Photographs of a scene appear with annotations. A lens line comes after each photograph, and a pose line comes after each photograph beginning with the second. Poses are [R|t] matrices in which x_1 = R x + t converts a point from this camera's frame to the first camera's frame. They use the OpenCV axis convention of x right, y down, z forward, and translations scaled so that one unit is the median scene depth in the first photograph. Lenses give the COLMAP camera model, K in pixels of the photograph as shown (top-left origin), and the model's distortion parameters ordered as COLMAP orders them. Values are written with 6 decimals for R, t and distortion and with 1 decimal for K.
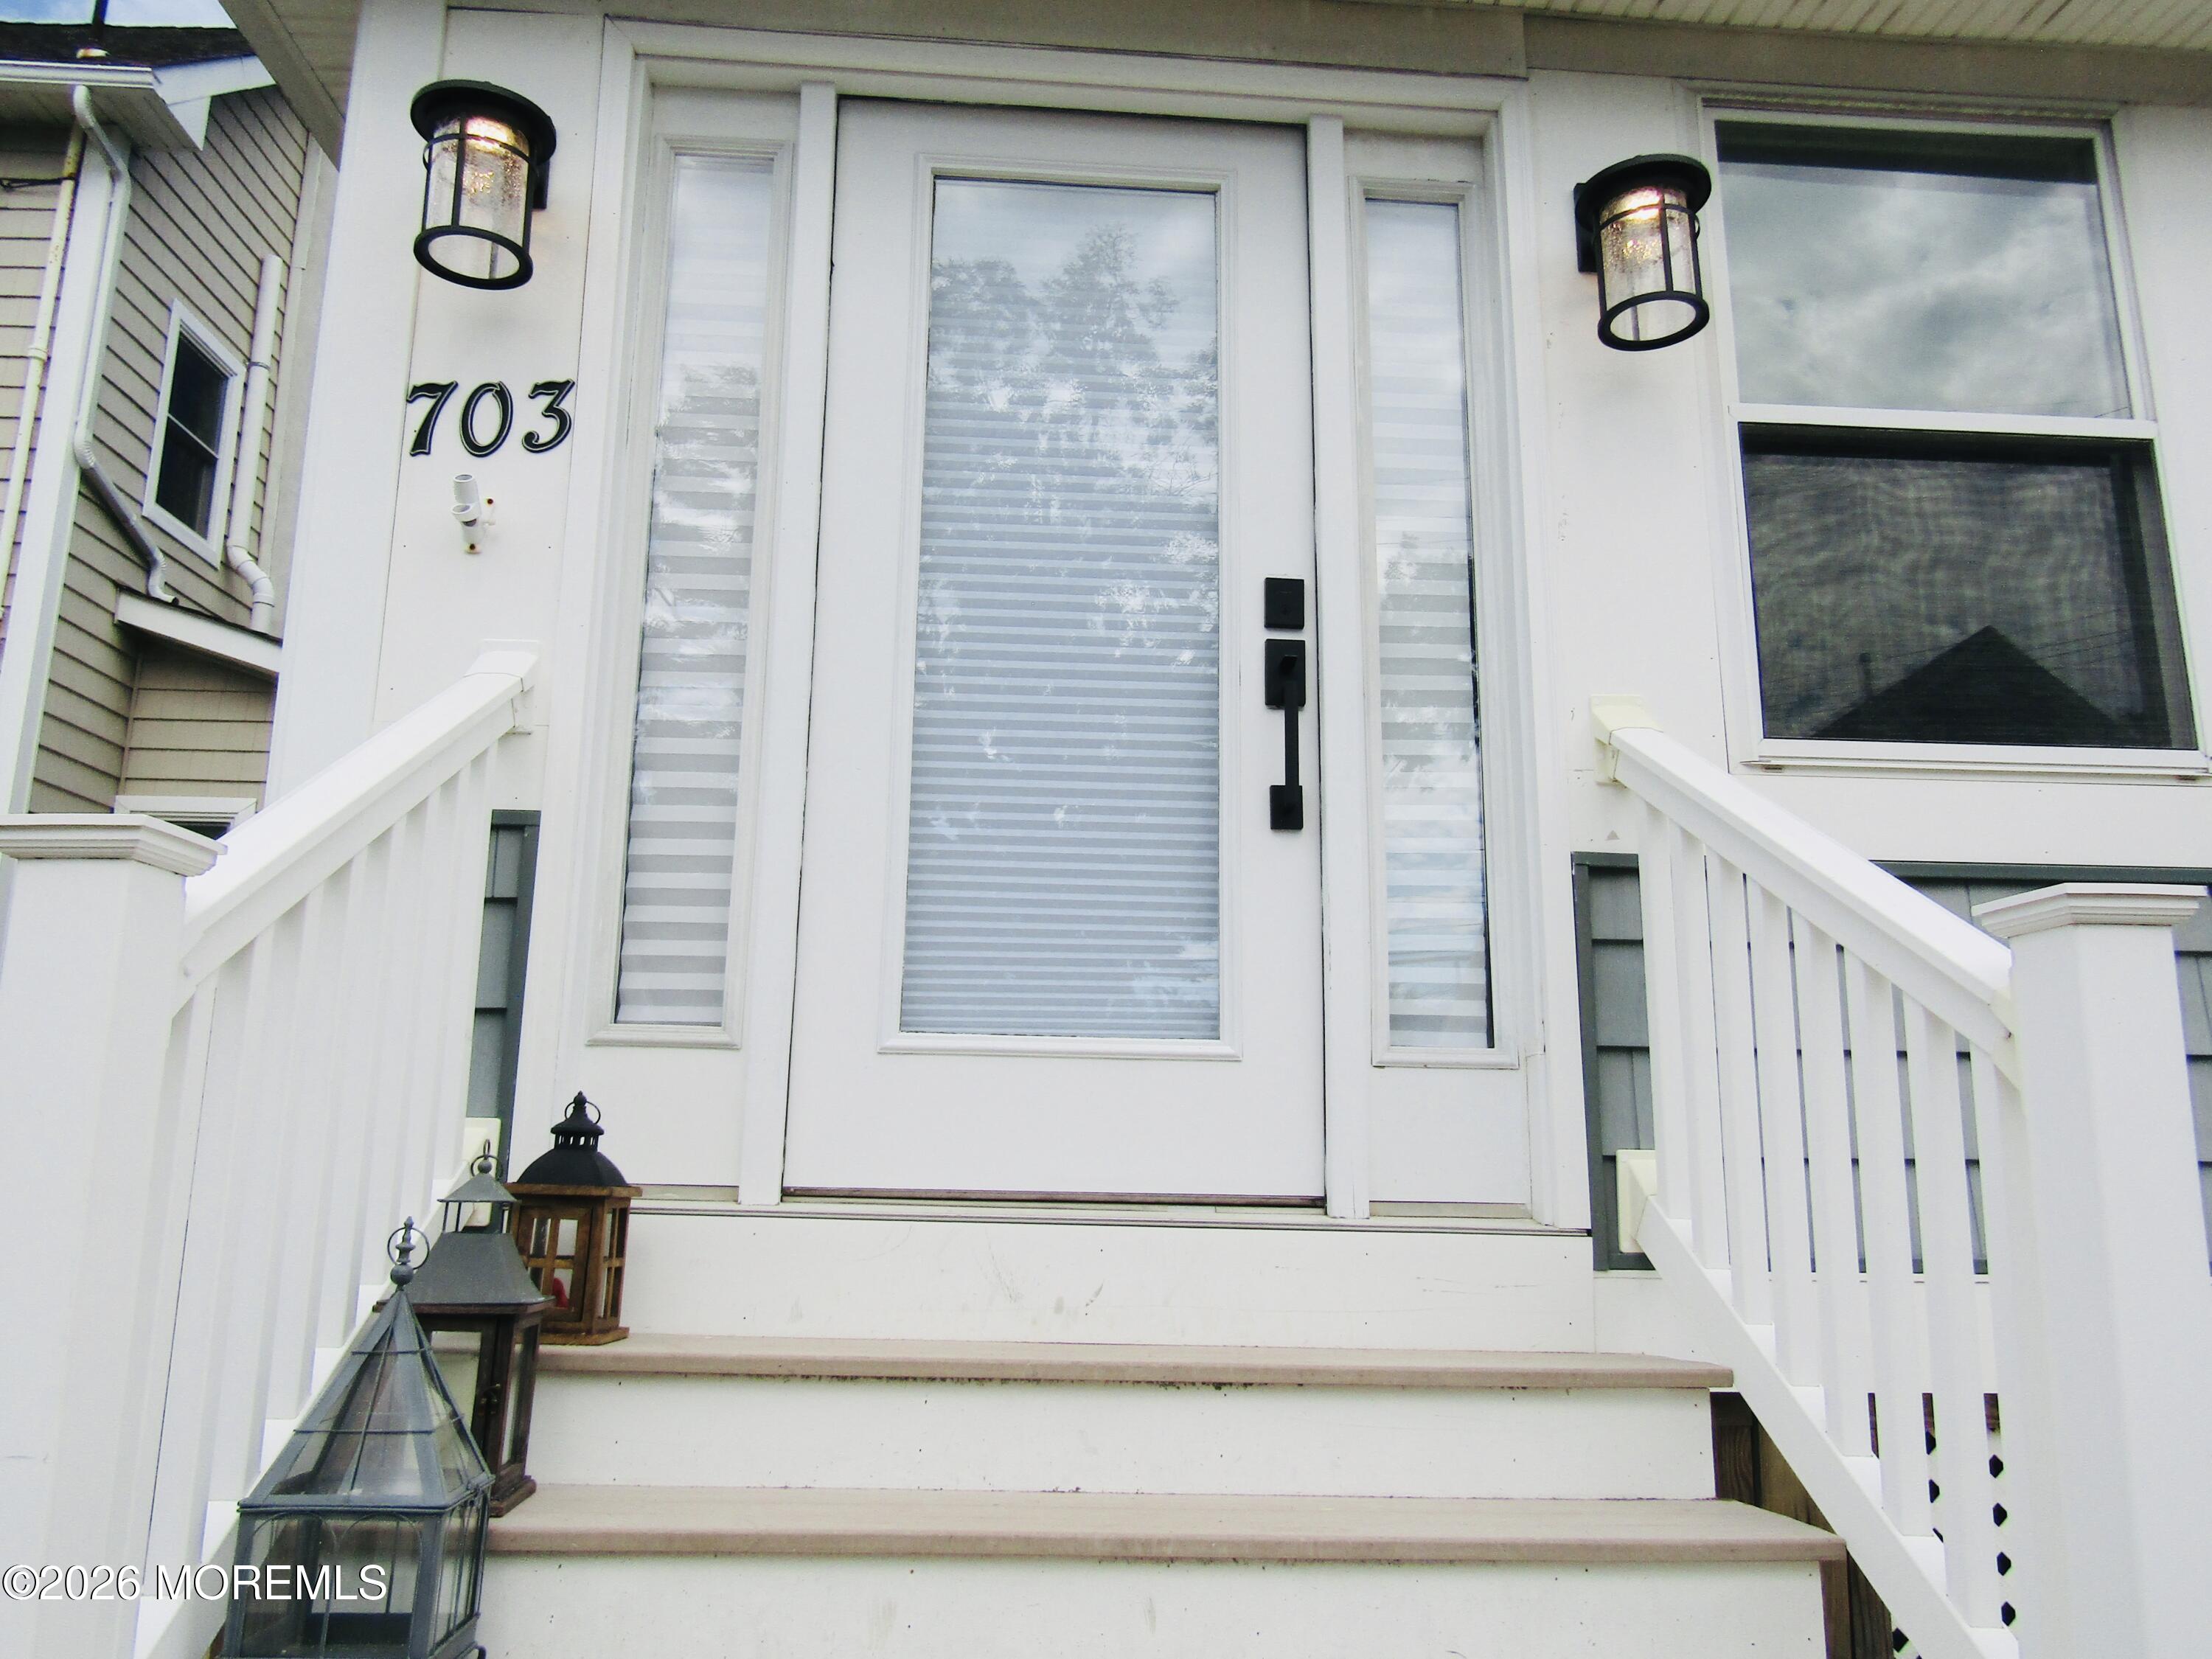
lens RADIAL K [[1552.2, 0, 1106.0], [0, 1552.2, 829.5], [0, 0, 1]] dist [-0.008701, -0.005933]
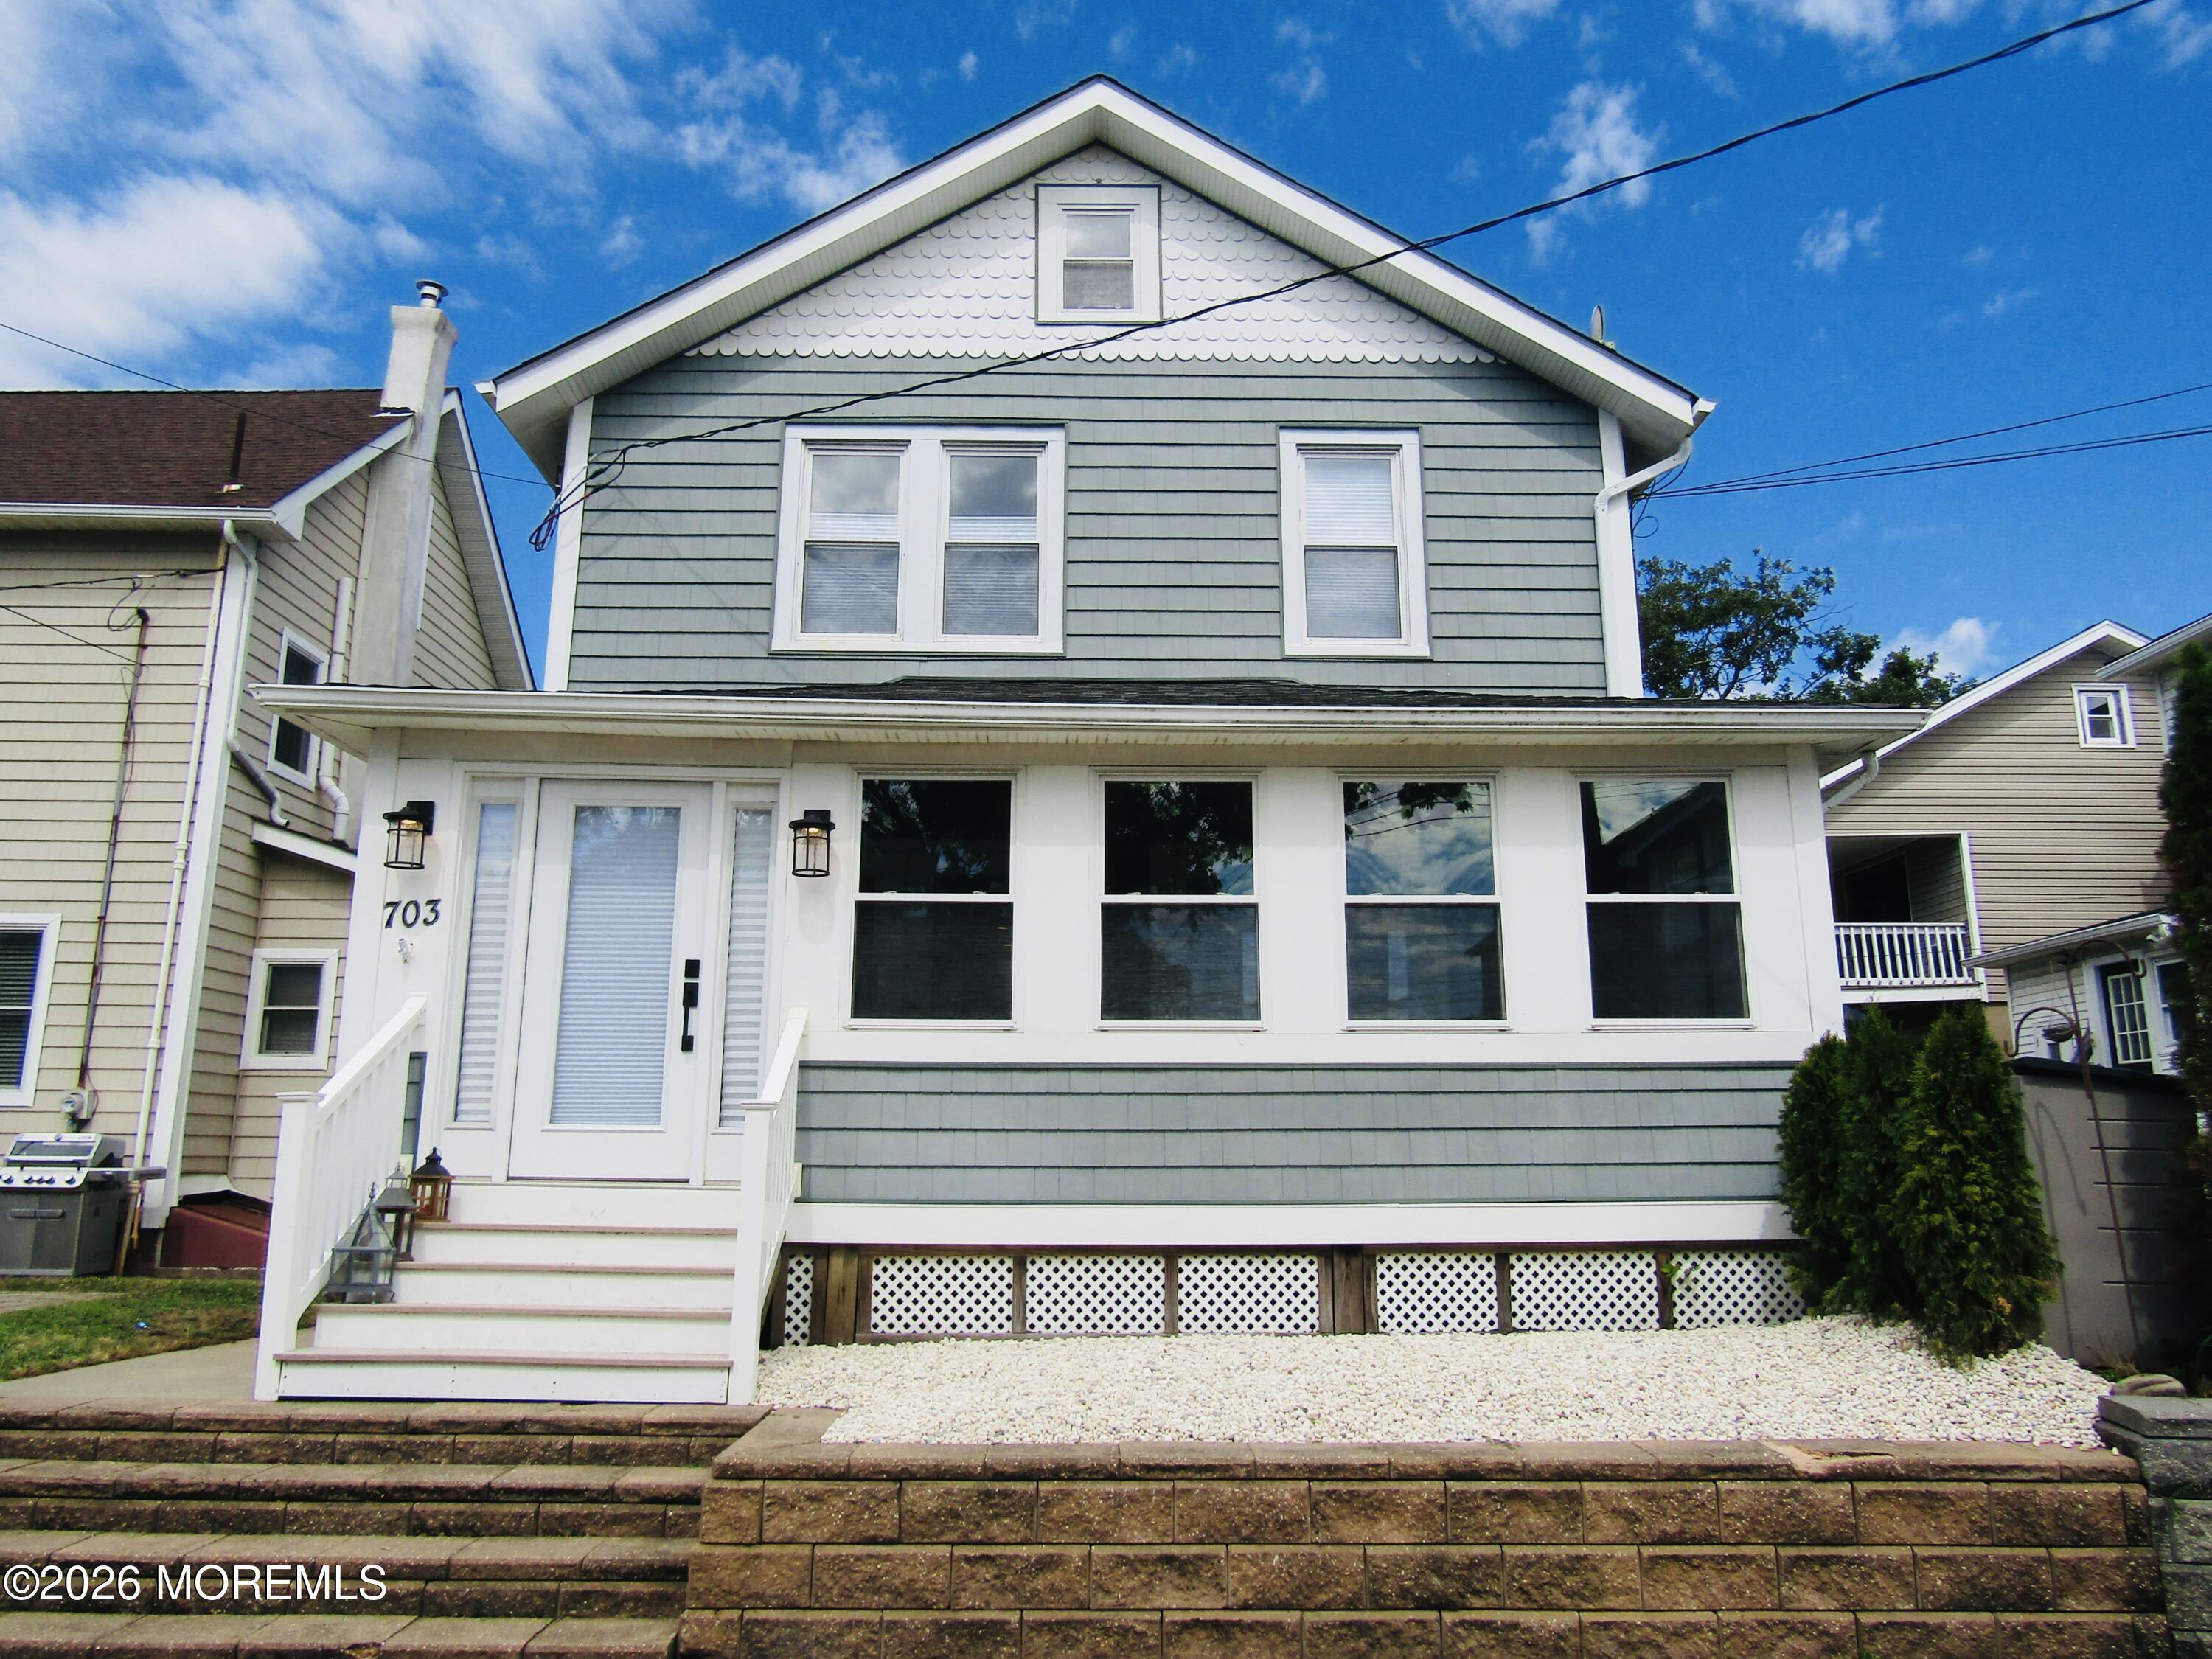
lens RADIAL K [[1582.4, 0, 1106.0], [0, 1582.4, 829.5], [0, 0, 1]] dist [-0.014171, 0.013311]
pose [[0.998497, -0.016379, -0.052297, 0.339931], [0.015854, 0.999820, -0.010444, -0.118668], [0.052459, 0.009600, 0.998577, -0.607011]]
